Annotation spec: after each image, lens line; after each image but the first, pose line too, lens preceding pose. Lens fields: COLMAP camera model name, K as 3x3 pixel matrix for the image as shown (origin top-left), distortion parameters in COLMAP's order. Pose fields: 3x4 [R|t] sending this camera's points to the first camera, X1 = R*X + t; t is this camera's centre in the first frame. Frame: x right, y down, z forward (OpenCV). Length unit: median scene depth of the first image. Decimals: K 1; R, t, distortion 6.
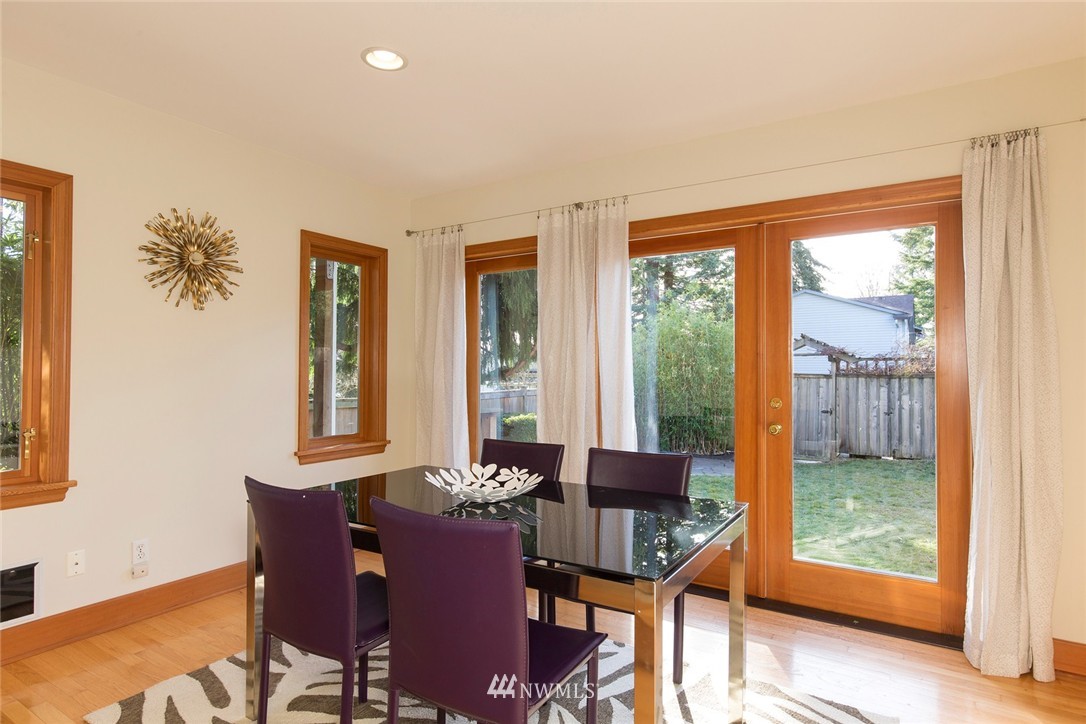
lens RADIAL K [[590.2, 0, 543.6], [0, 590.2, 364.9], [0, 0, 1]] dist [0.002260, 0.000090]
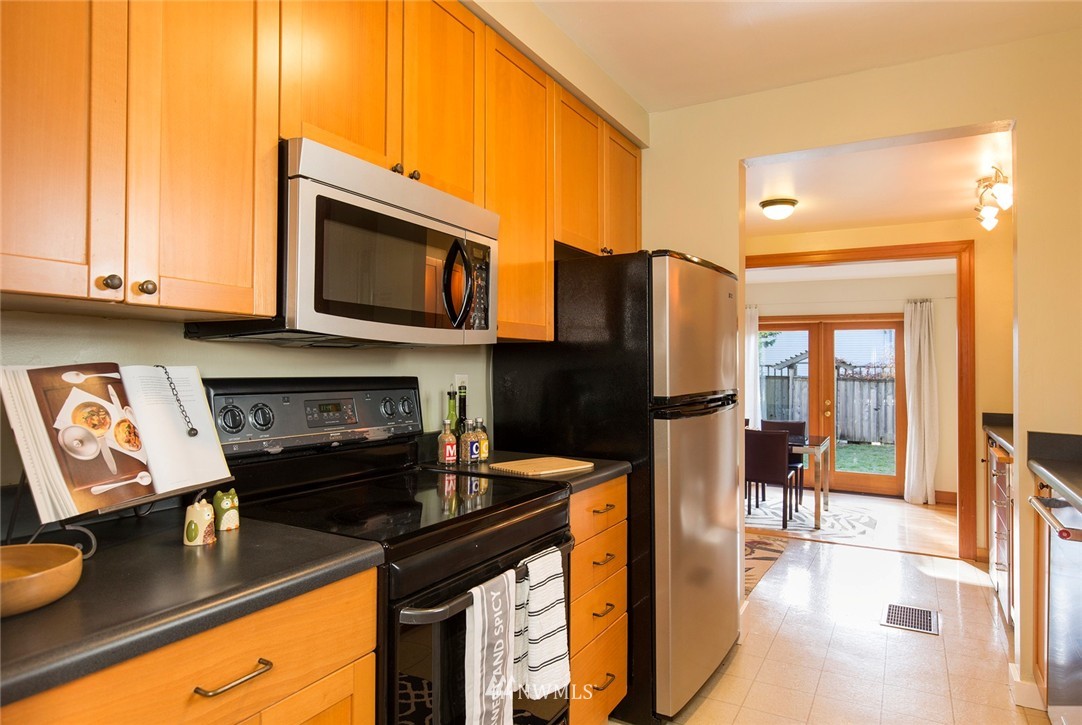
lens RADIAL K [[655.1, 0, 539.4], [0, 655.1, 350.9], [0, 0, 1]] dist [0.000809, -0.000208]
pose [[0.998650, 0.006399, 0.051556, -0.285814], [-0.005904, 0.999935, -0.009748, -0.033811], [-0.051615, 0.009431, 0.998623, -0.493811]]
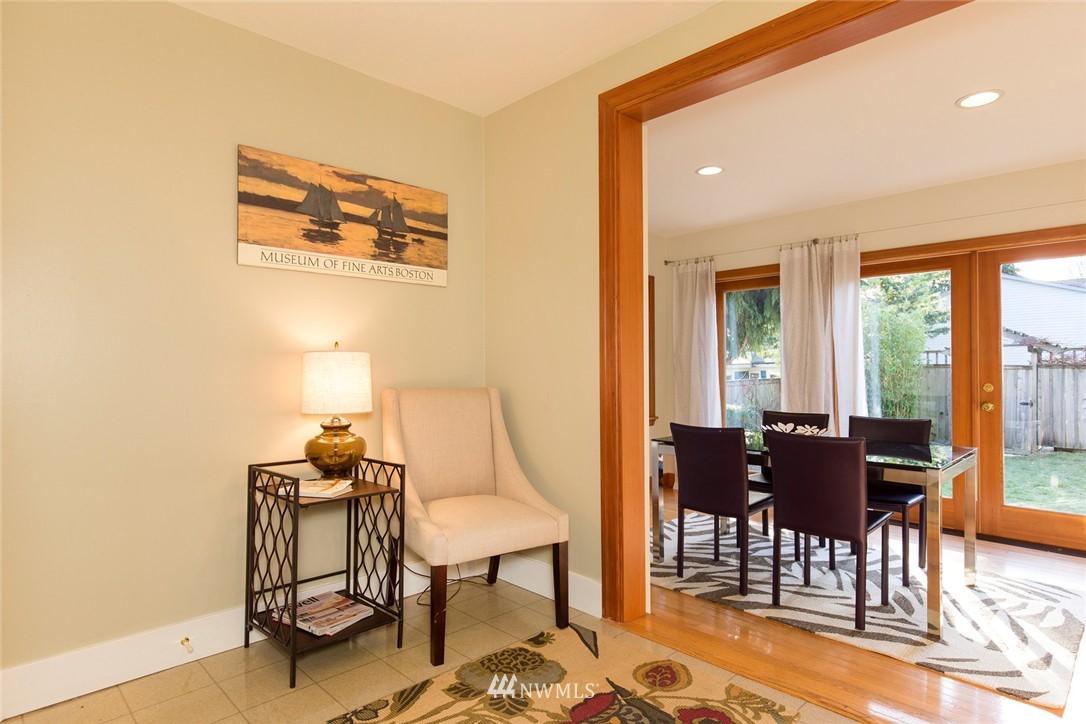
lens RADIAL K [[594.9, 0, 538.6], [0, 594.9, 363.5], [0, 0, 1]] dist [-0.000844, 0.000594]
pose [[0.972229, -0.010237, -0.233806, -0.093847], [0.011850, 0.999915, 0.005494, -0.002587], [0.233730, -0.008112, 0.972268, -0.182299]]
